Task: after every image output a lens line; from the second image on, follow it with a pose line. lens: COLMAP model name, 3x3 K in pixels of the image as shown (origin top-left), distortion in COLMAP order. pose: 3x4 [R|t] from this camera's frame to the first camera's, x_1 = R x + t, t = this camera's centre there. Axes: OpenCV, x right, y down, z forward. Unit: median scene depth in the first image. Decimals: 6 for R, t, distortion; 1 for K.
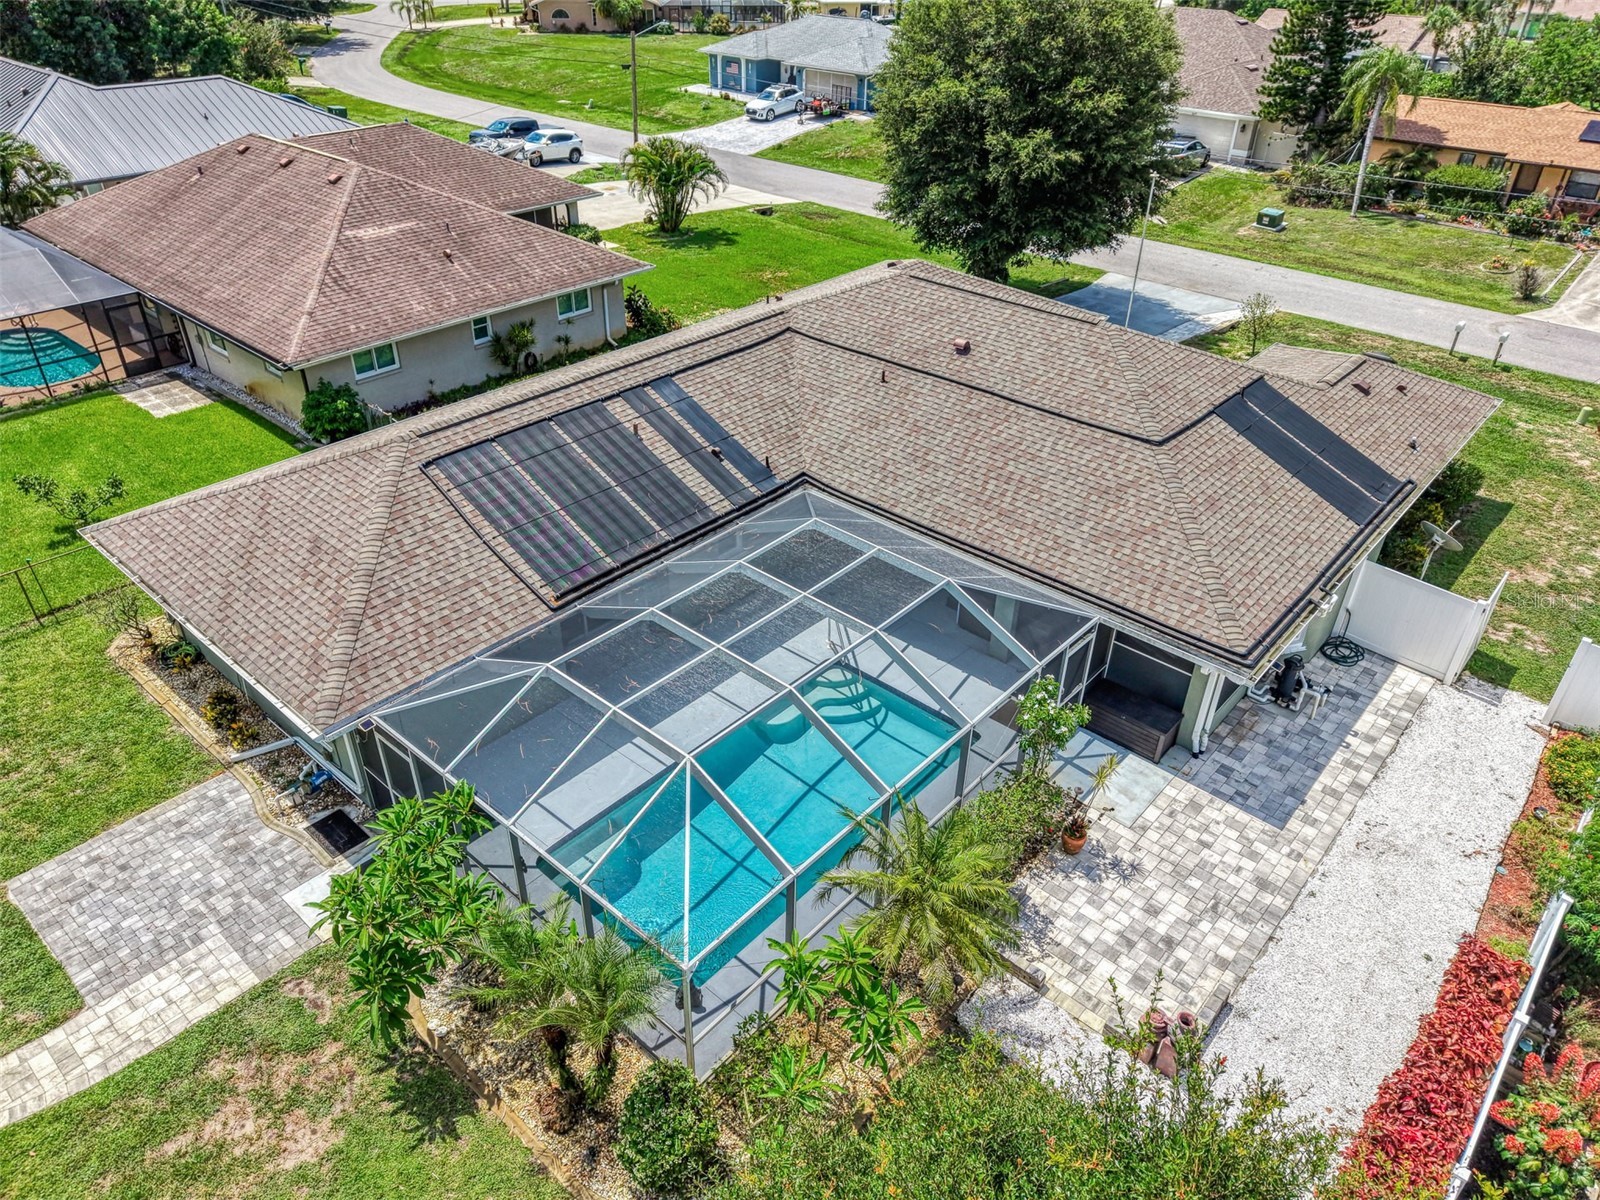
lens RADIAL K [[1068.2, 0, 804.4], [0, 1068.2, 598.4], [0, 0, 1]] dist [0.029405, -0.030730]
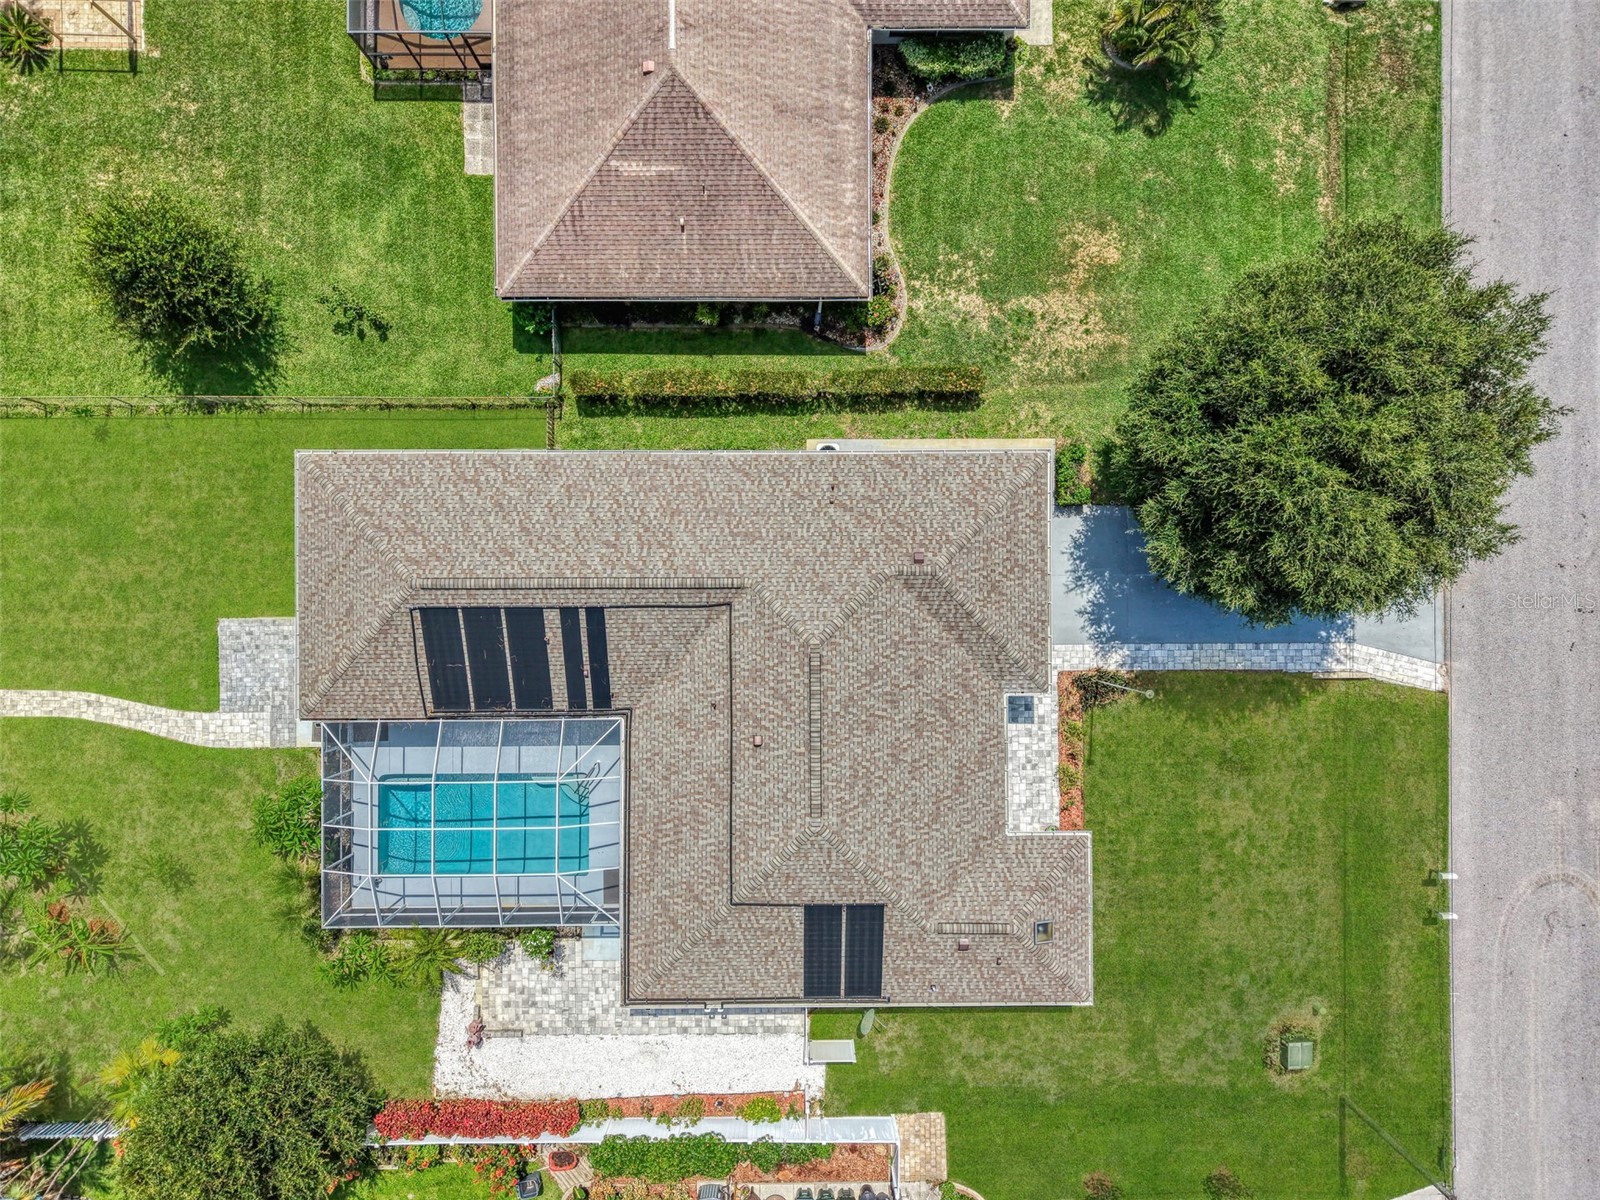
lens RADIAL K [[1068.2, 0, 806.8], [0, 1068.2, 606.9], [0, 0, 1]] dist [0.029405, -0.030730]
pose [[0.663556, 0.747922, -0.017463, 0.088467], [-0.411255, 0.384165, 0.826611, -1.612224], [0.624950, -0.541322, 0.562502, 0.368612]]
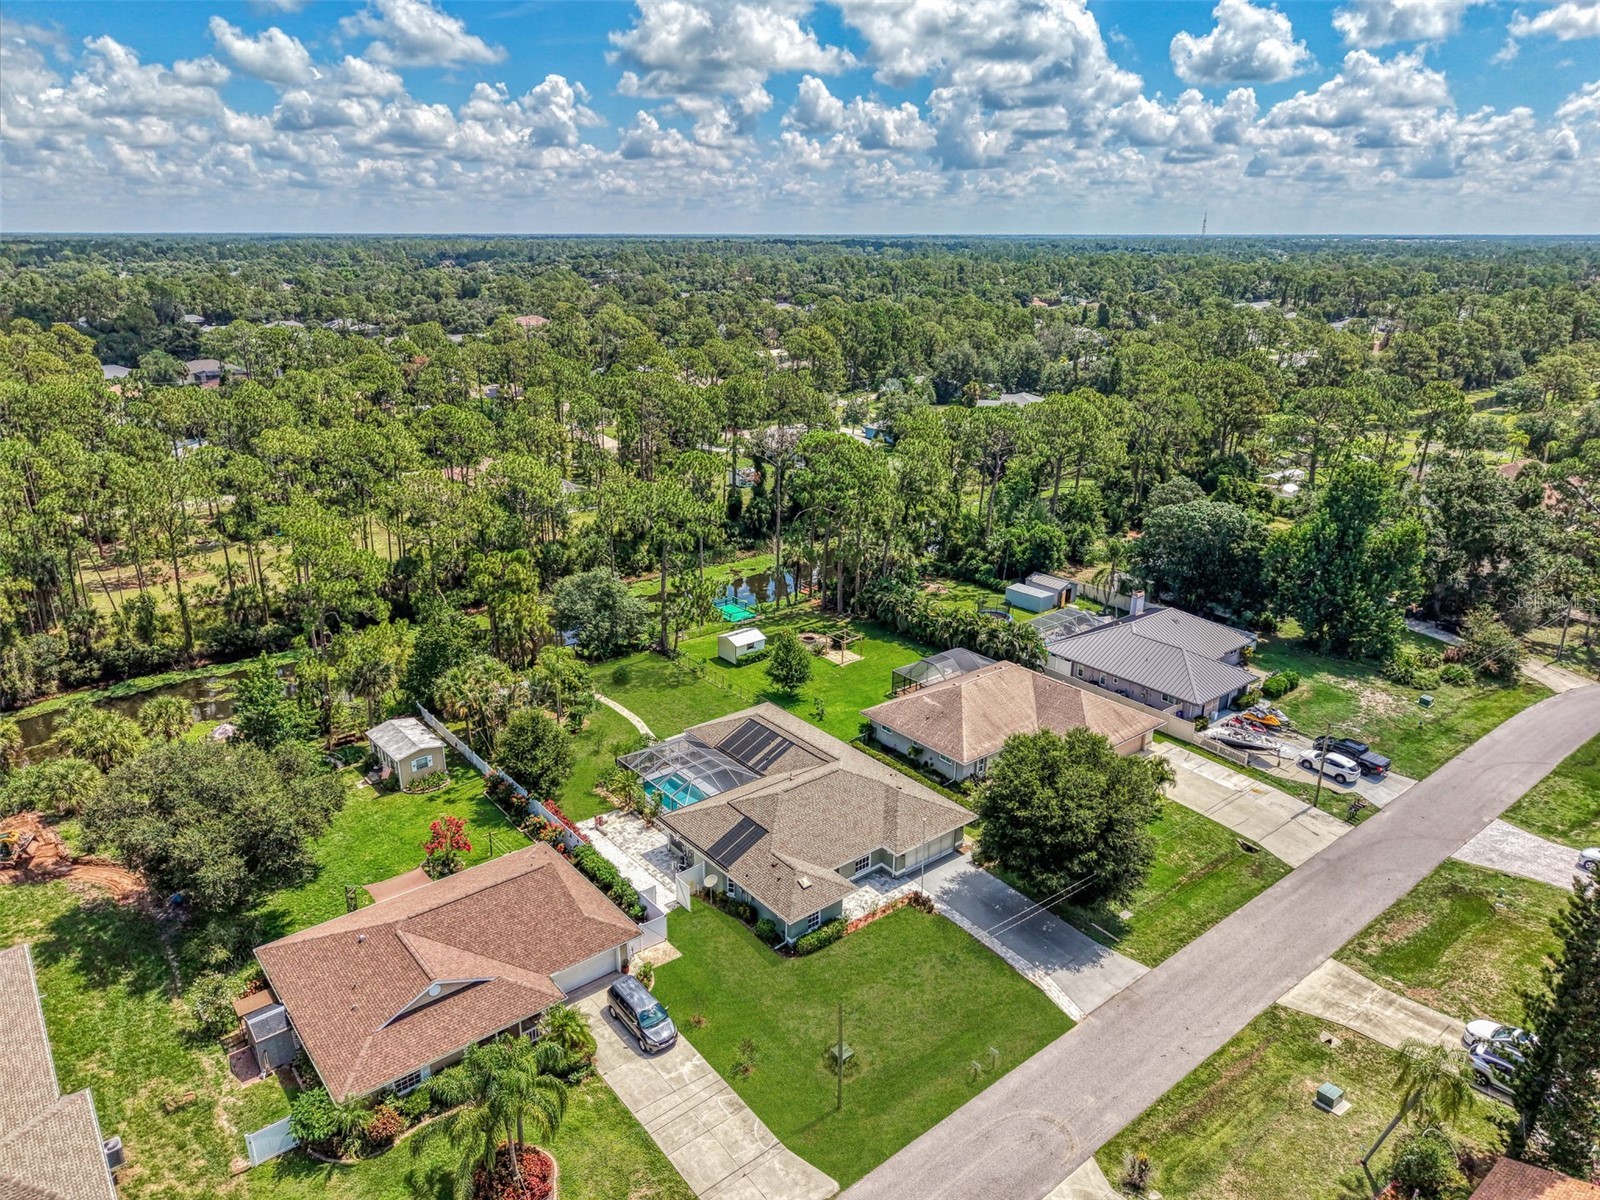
lens RADIAL K [[1068.2, 0, 791.5], [0, 1068.2, 597.3], [0, 0, 1]] dist [0.029405, -0.030730]
pose [[-0.173081, 0.297751, -0.938822, 3.284383], [-0.549704, 0.761726, 0.342928, -1.917636], [0.817232, 0.575428, 0.031835, 0.617706]]
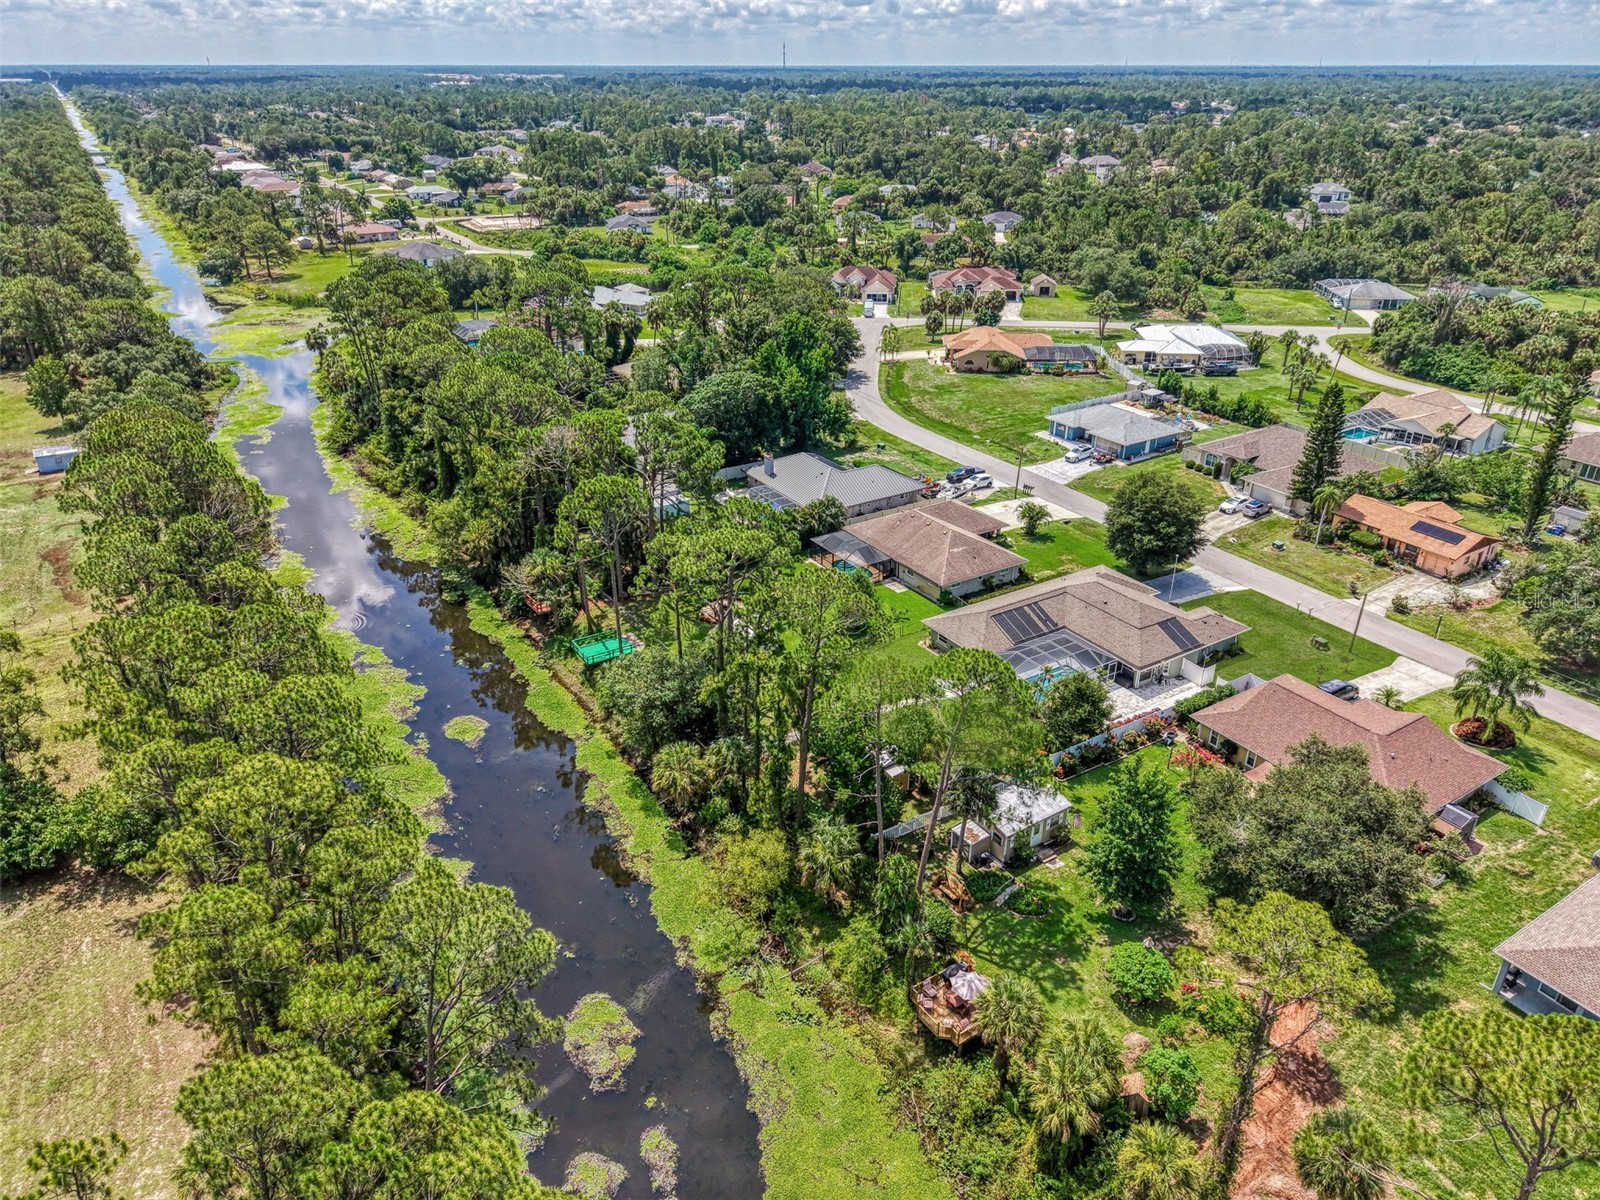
lens RADIAL K [[1068.2, 0, 809.8], [0, 1068.2, 615.3], [0, 0, 1]] dist [0.029405, -0.030730]
pose [[0.960872, 0.111972, -0.253354, 0.109524], [-0.138864, 0.986138, -0.090825, 0.420561], [0.239672, 0.122453, 0.963101, -3.838594]]
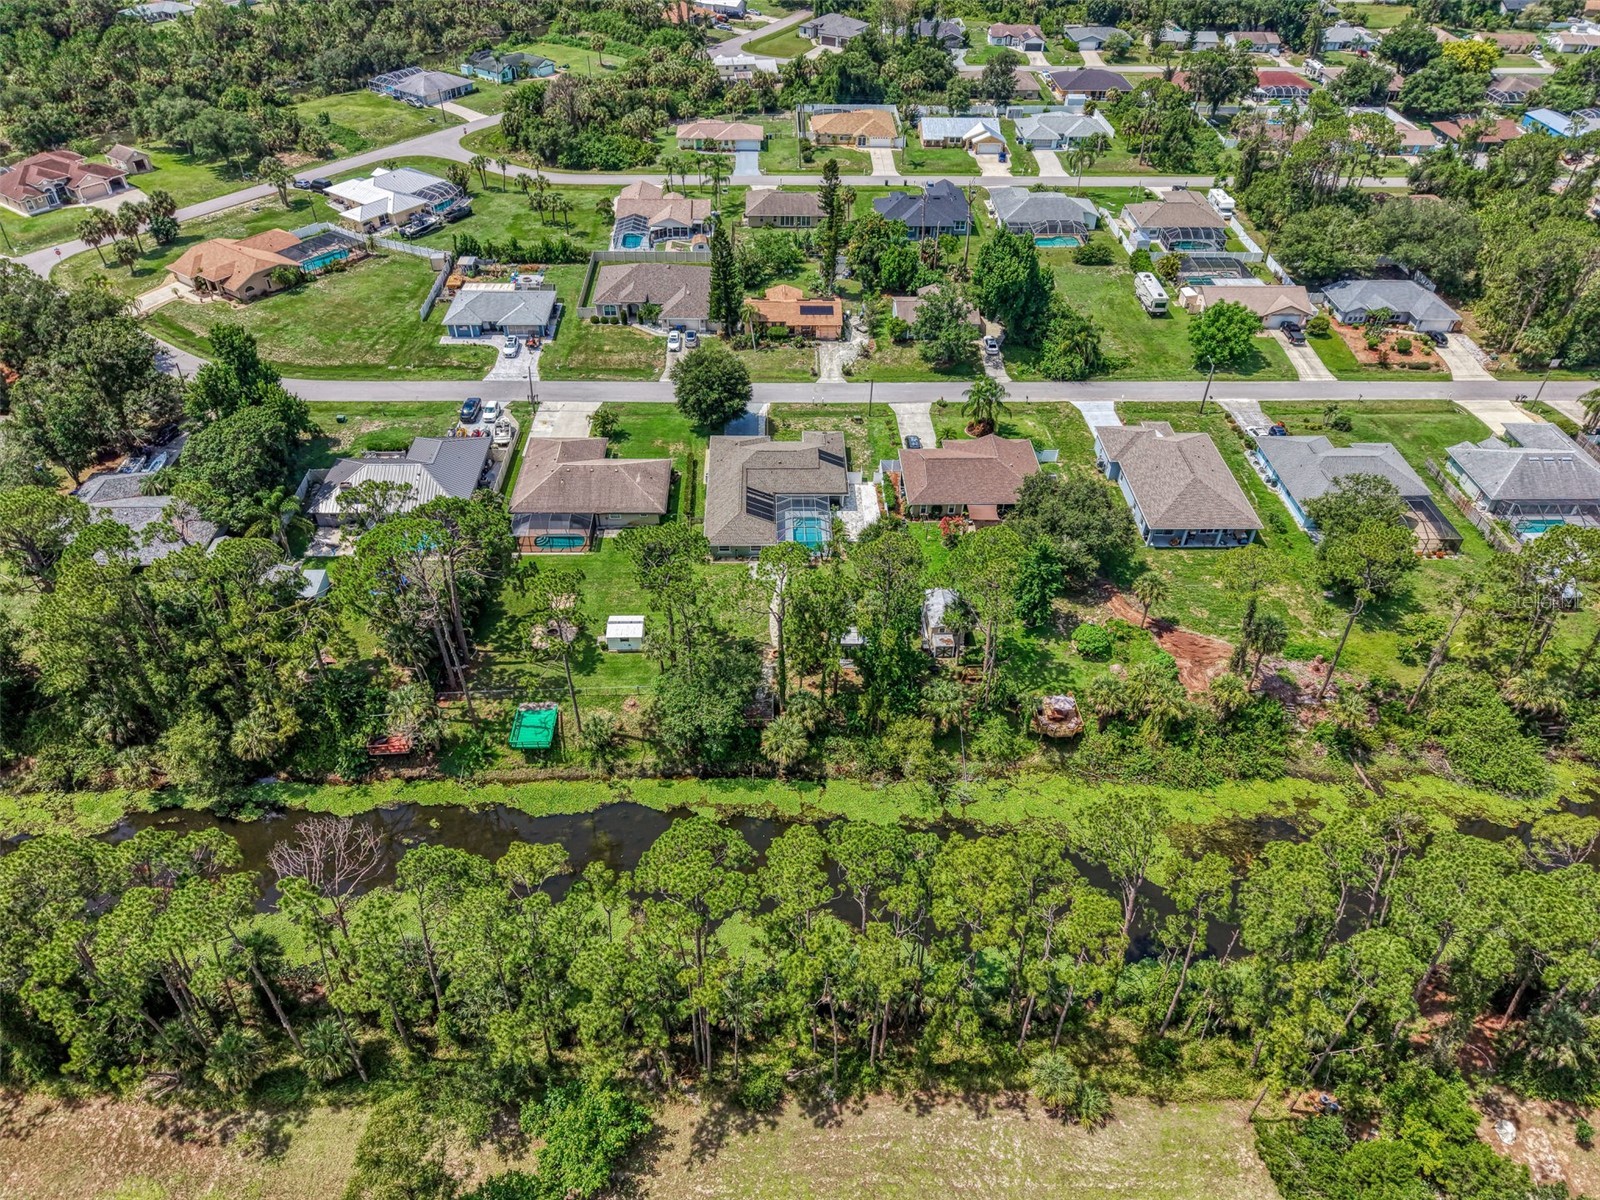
lens RADIAL K [[1068.2, 0, 808.7], [0, 1068.2, 599.0], [0, 0, 1]] dist [0.029405, -0.030730]
pose [[0.728743, -0.442709, 0.522438, -3.369689], [0.371067, 0.896495, 0.242084, -0.990135], [-0.575537, 0.017443, 0.817590, -4.165112]]
